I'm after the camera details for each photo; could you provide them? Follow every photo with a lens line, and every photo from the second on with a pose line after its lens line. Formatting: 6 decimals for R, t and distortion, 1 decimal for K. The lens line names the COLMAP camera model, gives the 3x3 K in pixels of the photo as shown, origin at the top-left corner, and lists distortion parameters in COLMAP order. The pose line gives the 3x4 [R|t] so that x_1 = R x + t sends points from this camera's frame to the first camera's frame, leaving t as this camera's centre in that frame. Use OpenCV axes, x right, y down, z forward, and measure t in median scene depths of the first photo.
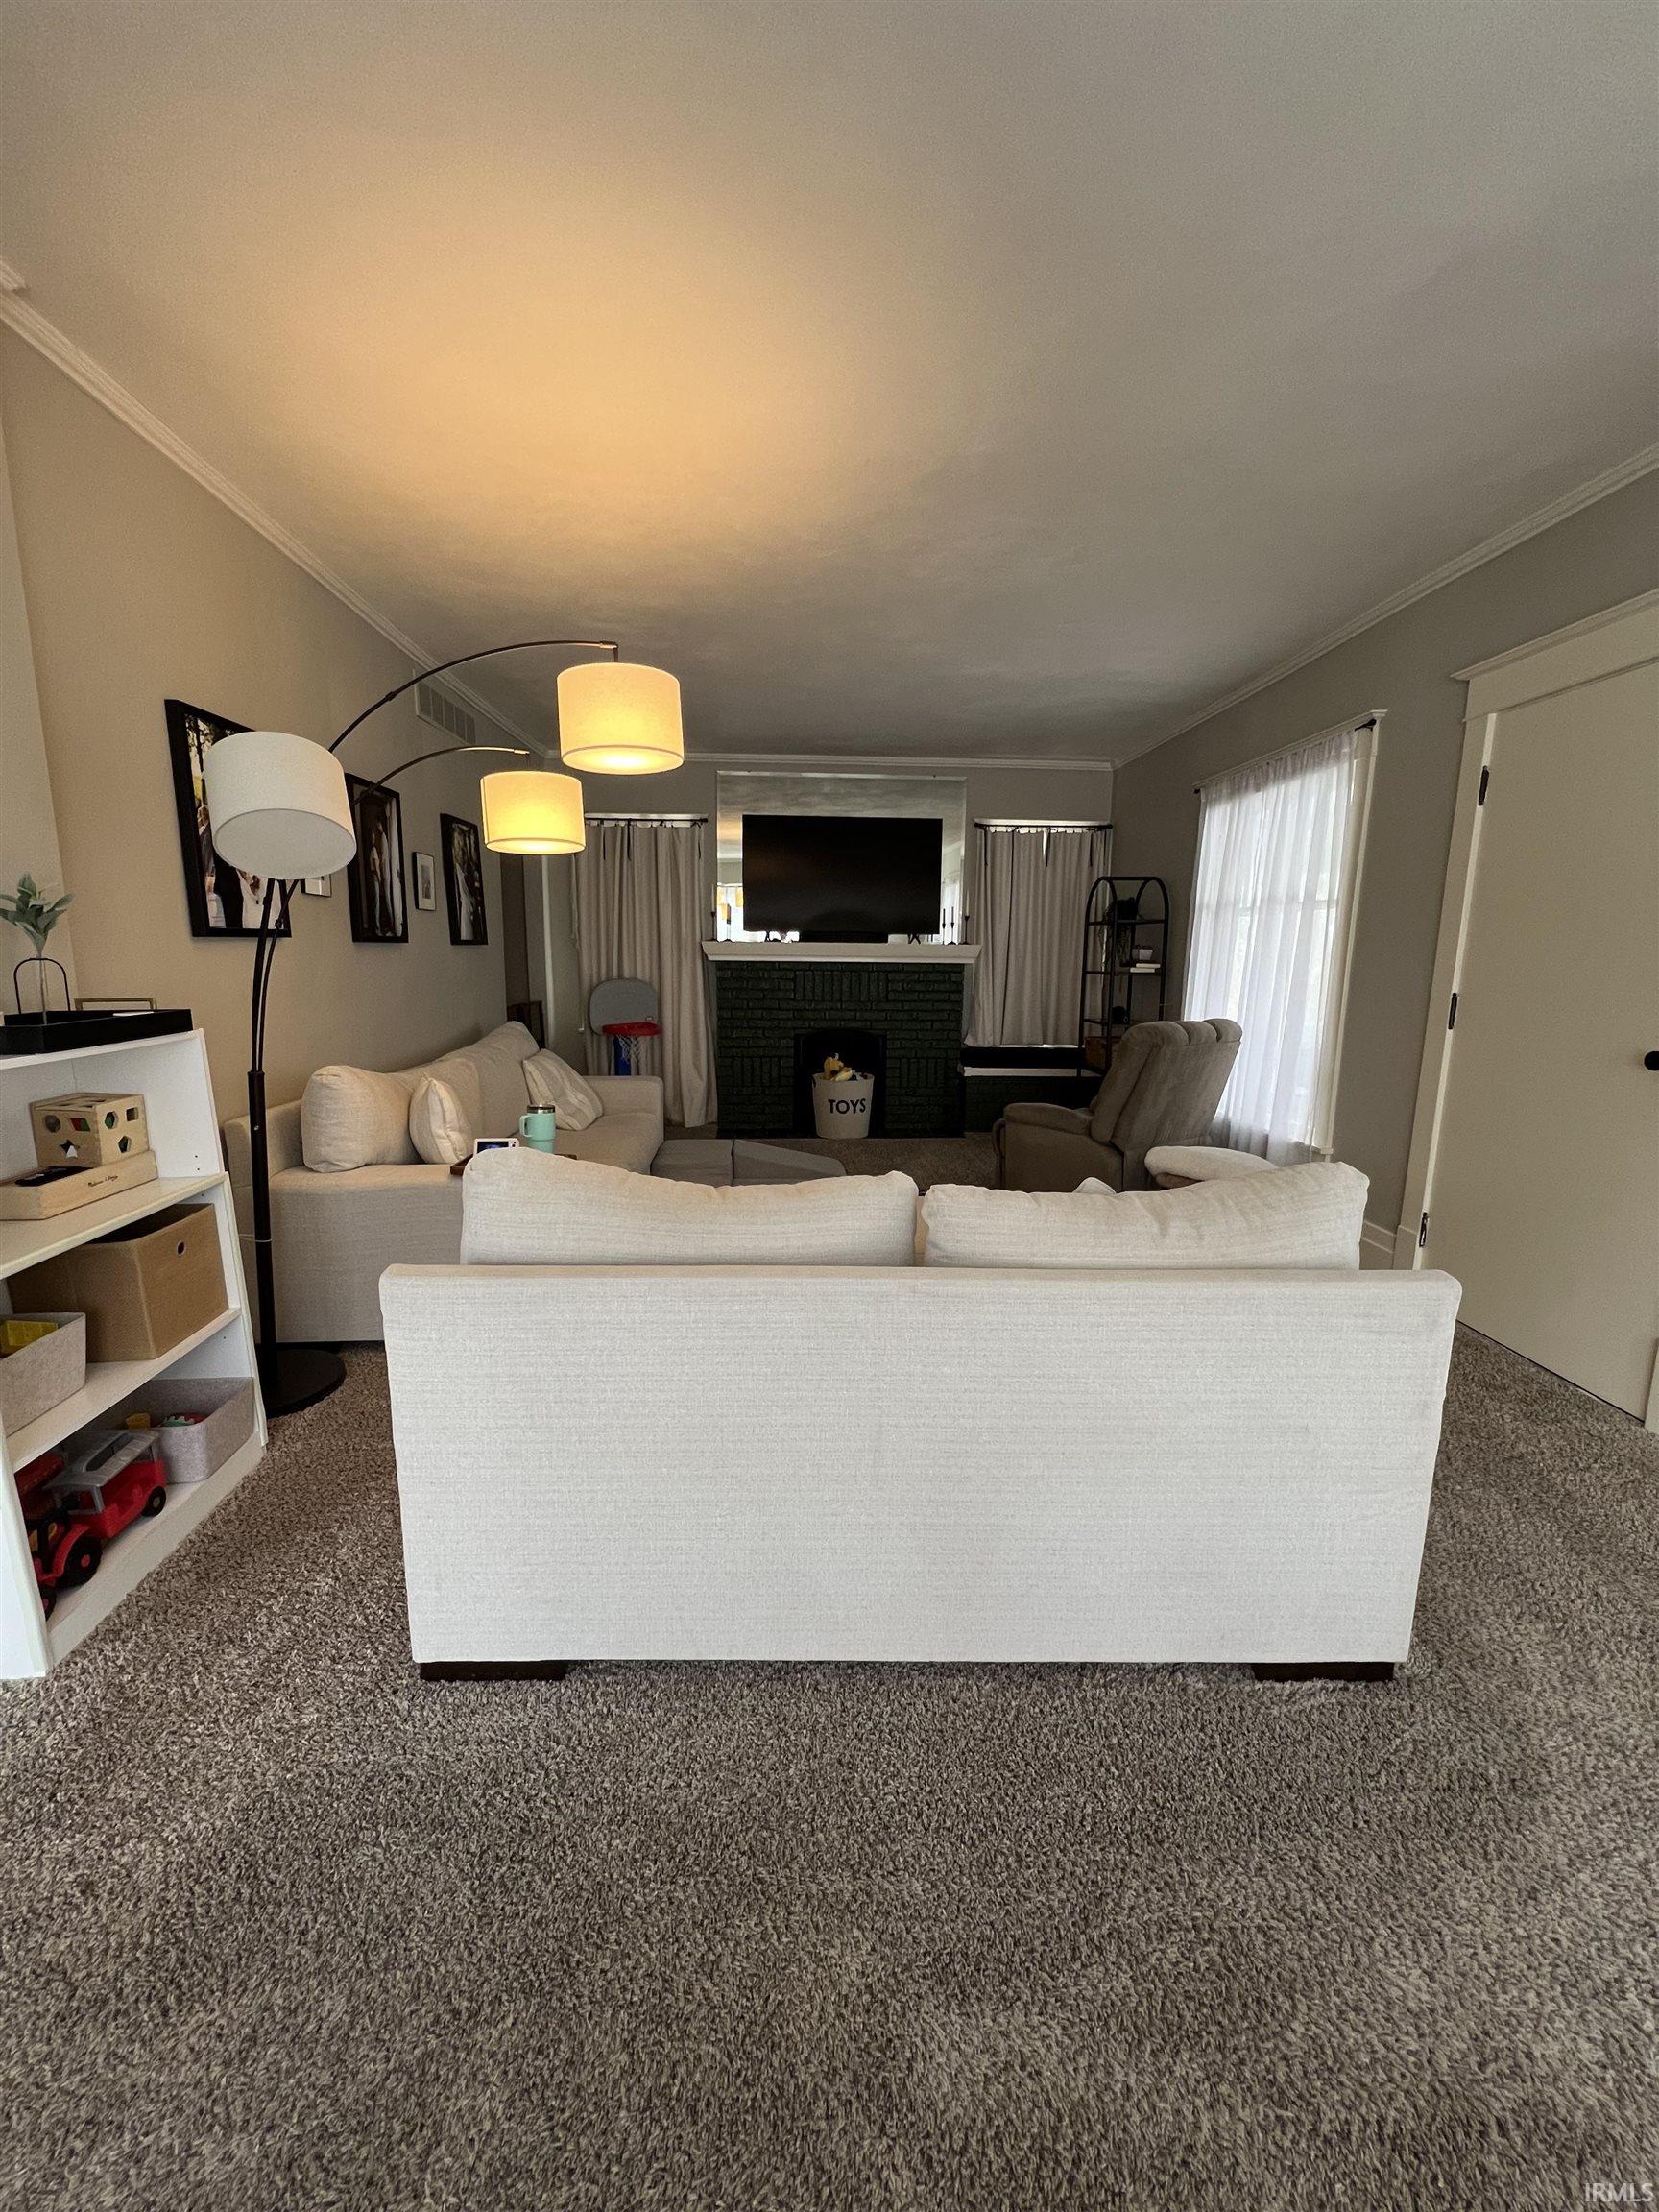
lens RADIAL K [[884.0, 0, 823.3], [0, 884.0, 1114.2], [0, 0, 1]] dist [-0.000234, 0.000332]
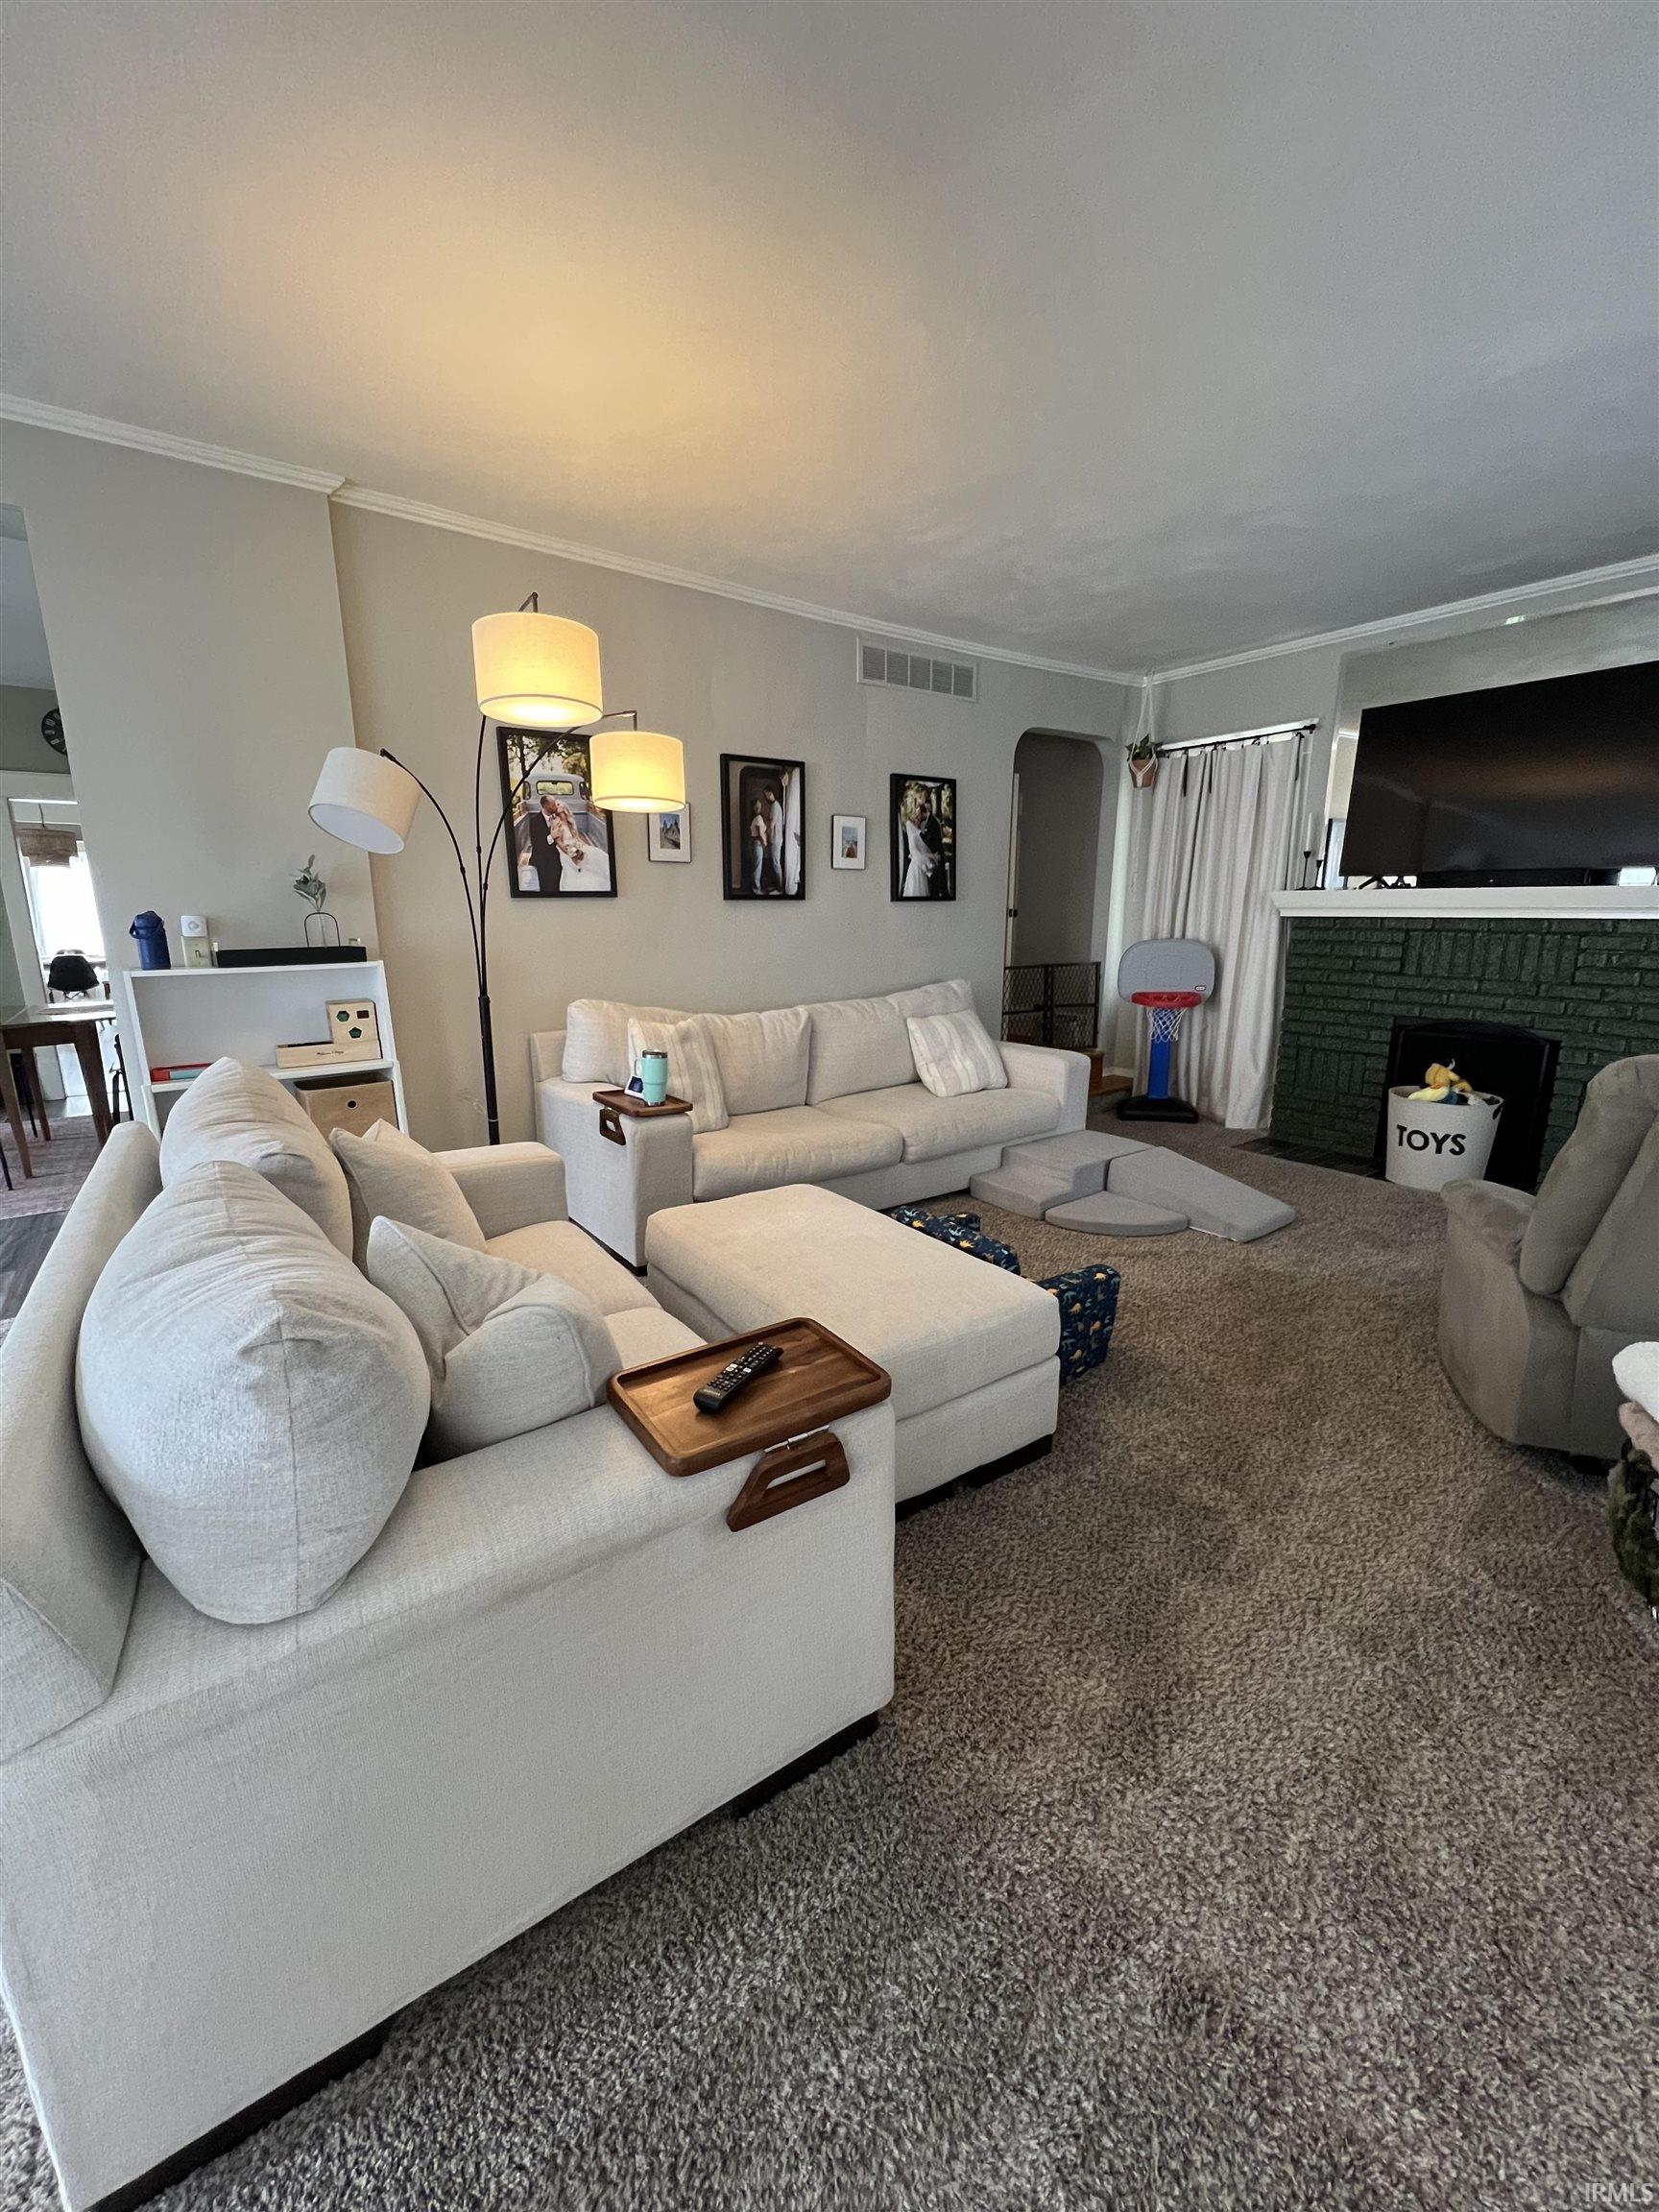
lens RADIAL K [[884.0, 0, 831.0], [0, 884.0, 1109.6], [0, 0, 1]] dist [-0.000234, 0.000332]
pose [[0.547551, 0.173270, -0.818637, 0.308073], [-0.143285, 0.983291, 0.112283, -0.040738], [0.824413, 0.055818, 0.563229, 0.261710]]
